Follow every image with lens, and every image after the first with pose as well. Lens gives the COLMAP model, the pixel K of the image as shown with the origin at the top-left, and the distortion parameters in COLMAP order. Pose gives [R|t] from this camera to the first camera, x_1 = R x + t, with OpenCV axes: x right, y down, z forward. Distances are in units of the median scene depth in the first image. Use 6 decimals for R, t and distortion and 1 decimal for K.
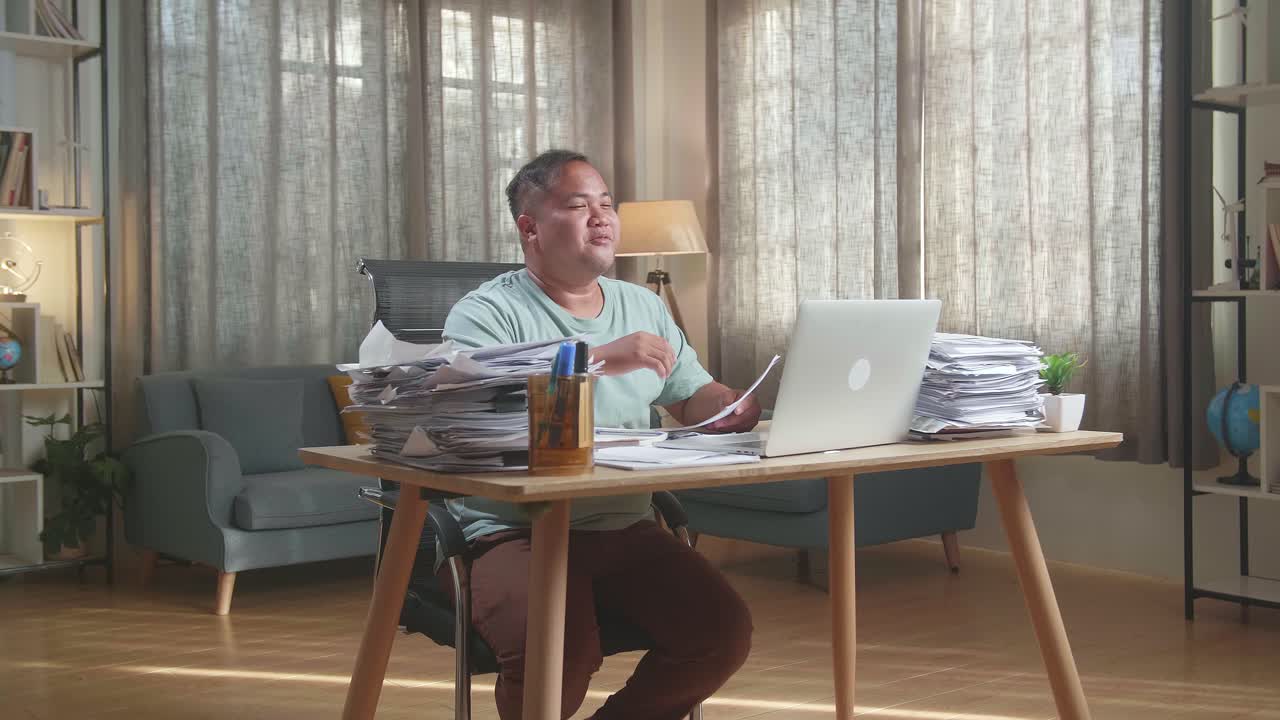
lens RADIAL K [[4686.9, 0, 640.0], [0, 4686.9, 360.0], [0, 0, 1]] dist [1.135200, 1.691839]
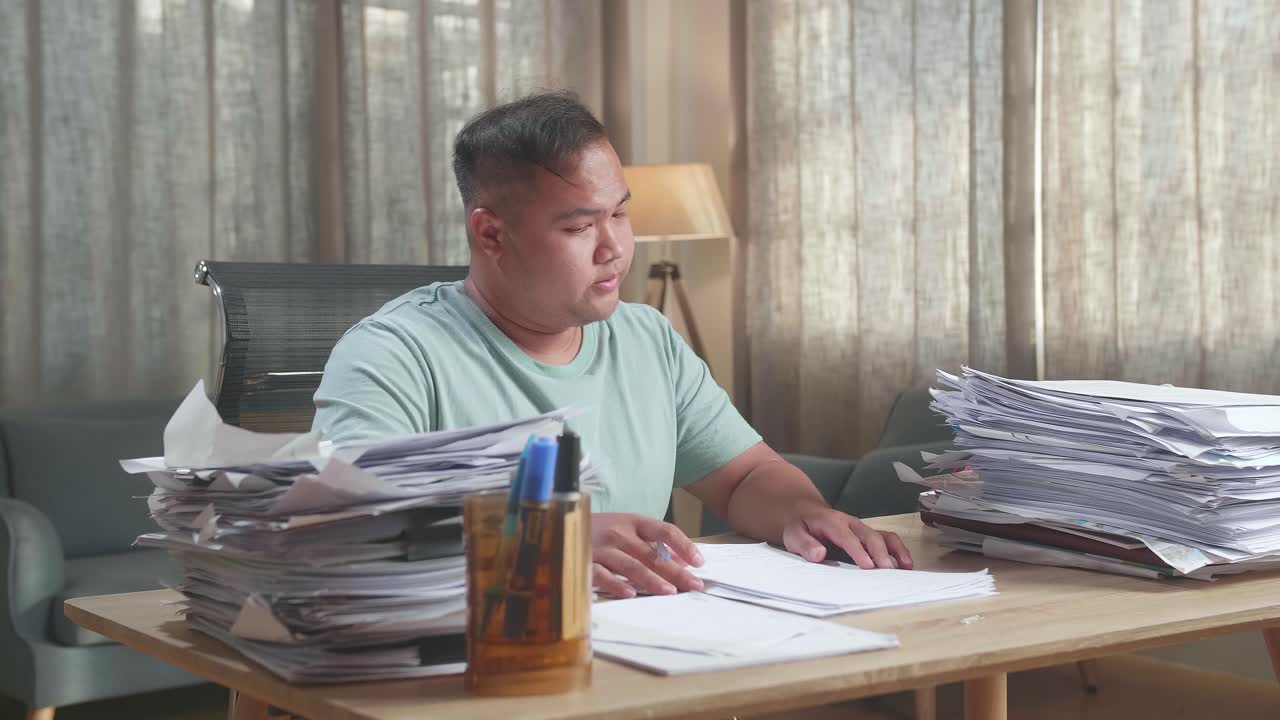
lens RADIAL K [[4686.9, 0, 640.0], [0, 4686.9, 360.0], [0, 0, 1]] dist [1.135200, 1.691839]
pose [[0.999979, -0.001612, 0.006201, -0.004551], [0.001567, 0.999972, 0.007310, -0.009482], [-0.006213, -0.007300, 0.999954, 0.284166]]
